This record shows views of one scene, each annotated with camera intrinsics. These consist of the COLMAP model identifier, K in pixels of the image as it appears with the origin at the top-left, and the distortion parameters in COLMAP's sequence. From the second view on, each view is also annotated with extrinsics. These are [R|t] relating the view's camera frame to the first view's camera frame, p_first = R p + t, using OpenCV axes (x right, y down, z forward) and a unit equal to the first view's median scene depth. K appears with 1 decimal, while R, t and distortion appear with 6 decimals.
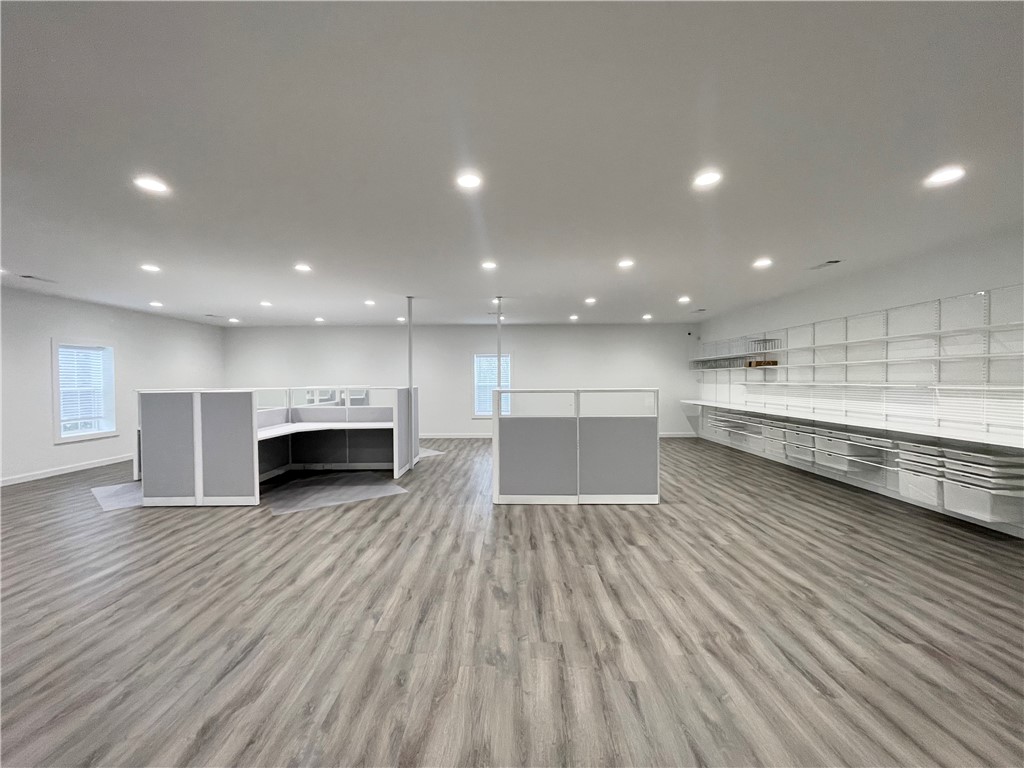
lens RADIAL K [[411.4, 0, 512.0], [0, 411.4, 384.0], [0, 0, 1]] dist [-0.000320, 0.000117]
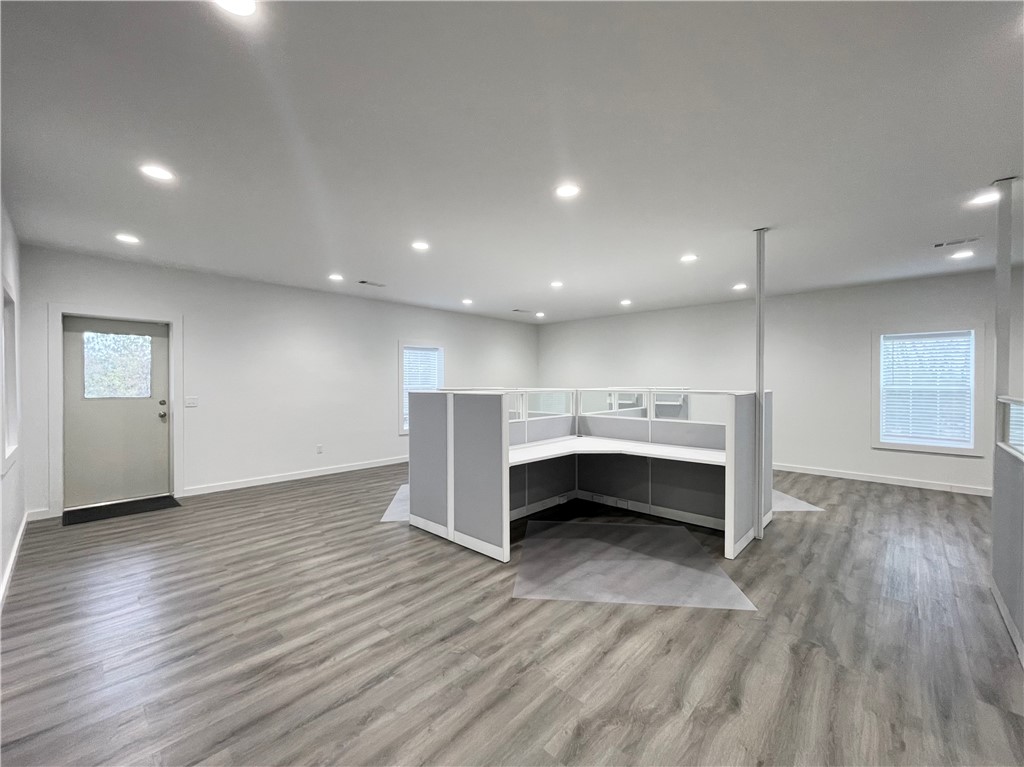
lens RADIAL K [[424.1, 0, 512.0], [0, 424.1, 383.5], [0, 0, 1]] dist [0.000329, -0.000046]
pose [[0.733703, 0.011385, -0.679375, -0.133674], [-0.014323, 0.999897, 0.001288, 0.000976], [0.679320, 0.008786, 0.733790, 0.457722]]
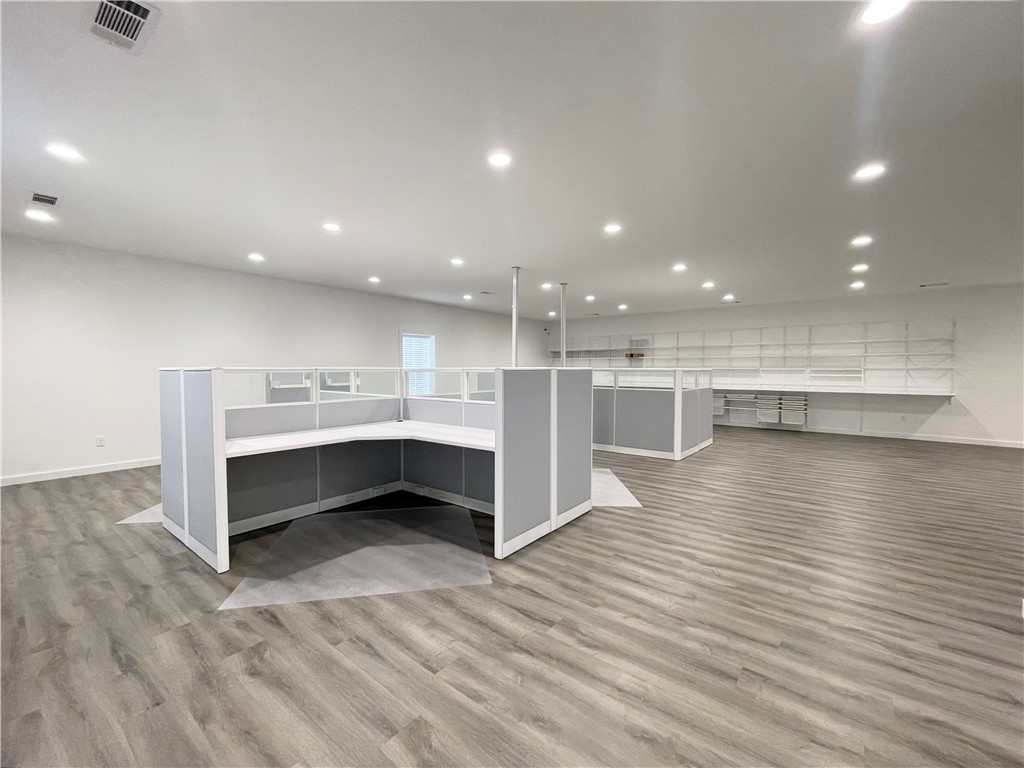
lens RADIAL K [[424.1, 0, 512.0], [0, 424.1, 384.0], [0, 0, 1]] dist [0.000329, -0.000046]
pose [[0.612961, -0.018658, 0.789892, -1.263794], [0.001882, 0.999753, 0.022154, 0.027524], [-0.790111, -0.012093, 0.612845, 0.567909]]
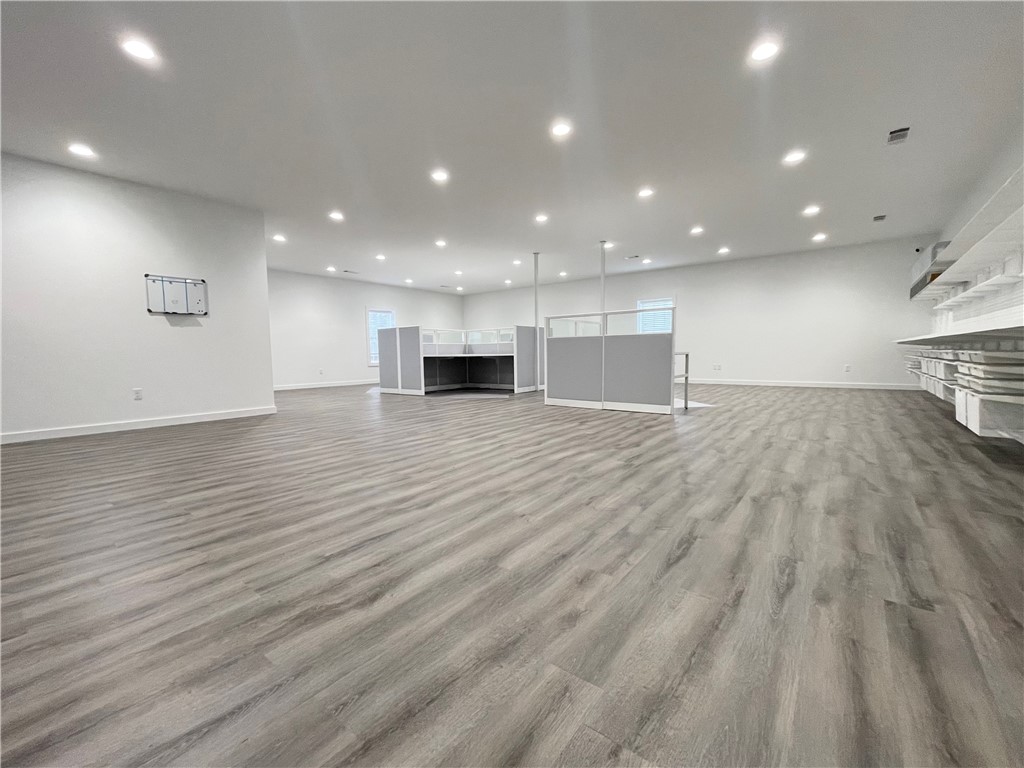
lens RADIAL K [[431.9, 0, 512.0], [0, 431.9, 384.0], [0, 0, 1]] dist [0.001208, -0.000092]
pose [[0.794447, 0.039241, -0.606065, 0.649619], [0.003300, 0.997617, 0.068919, 0.121146], [0.607325, -0.056753, 0.792424, -0.133975]]
